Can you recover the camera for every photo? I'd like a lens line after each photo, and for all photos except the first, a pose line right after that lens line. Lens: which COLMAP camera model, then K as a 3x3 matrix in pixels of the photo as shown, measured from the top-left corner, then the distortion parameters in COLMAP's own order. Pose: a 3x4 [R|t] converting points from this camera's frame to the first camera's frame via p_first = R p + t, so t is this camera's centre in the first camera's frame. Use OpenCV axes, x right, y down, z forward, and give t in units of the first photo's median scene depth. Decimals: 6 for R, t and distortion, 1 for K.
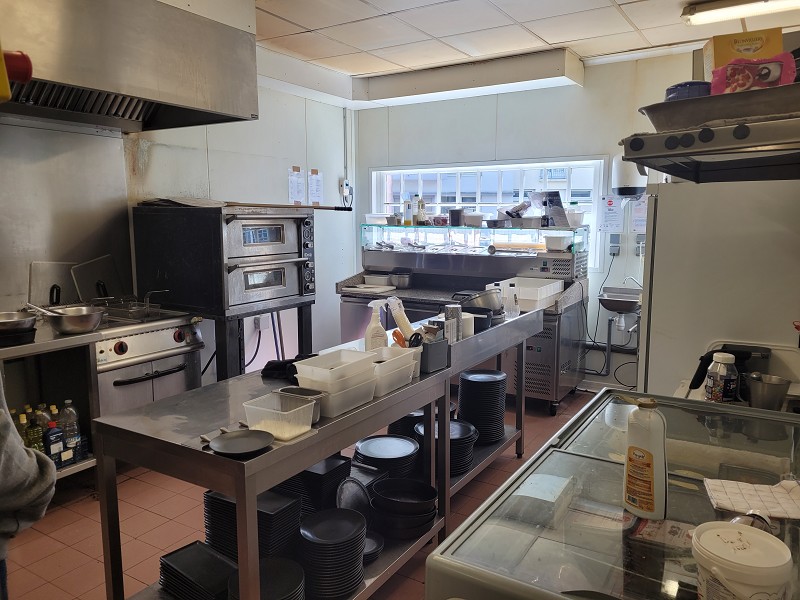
lens RADIAL K [[606.0, 0, 401.6], [0, 606.0, 297.6], [0, 0, 1]] dist [0.040433, -0.005074]
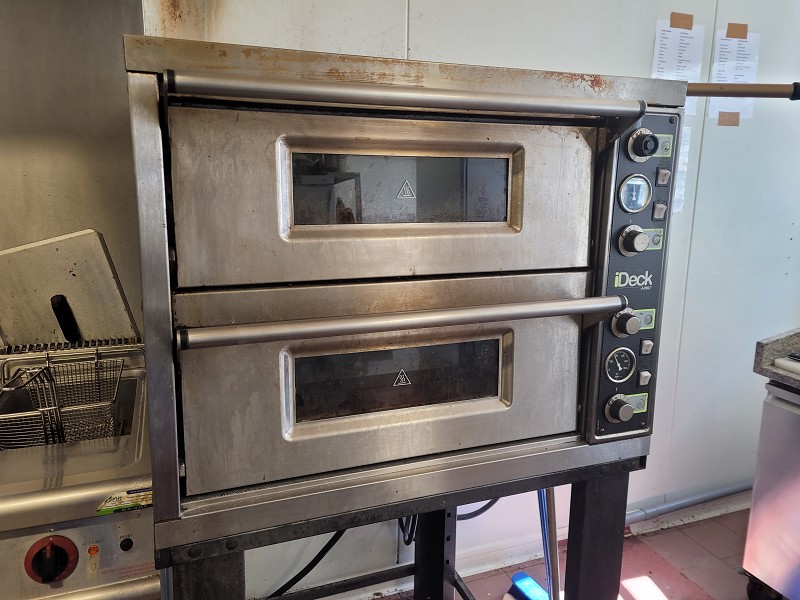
lens RADIAL K [[614.1, 0, 402.2], [0, 614.1, 287.0], [0, 0, 1]] dist [0.026073, -0.002131]
pose [[0.799219, 0.122863, -0.588348, -0.085154], [-0.096813, 0.992417, 0.075732, -0.078906], [0.593191, -0.003567, 0.805054, 0.766488]]
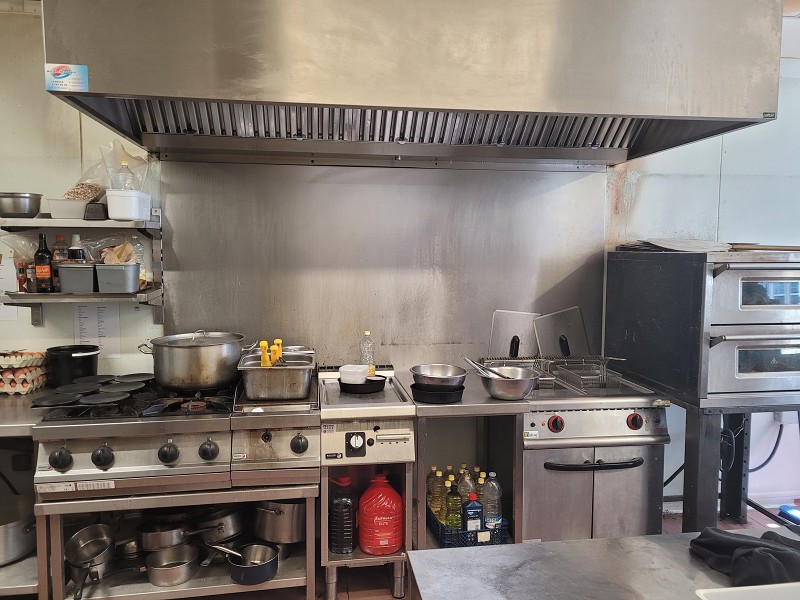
lens RADIAL K [[606.0, 0, 401.6], [0, 606.0, 297.6], [0, 0, 1]] dist [0.040433, -0.005074]
pose [[0.651927, 0.059662, -0.755931, 0.010240], [-0.107092, 0.994152, -0.013894, -0.041971], [0.750681, 0.090012, 0.654504, 0.235074]]
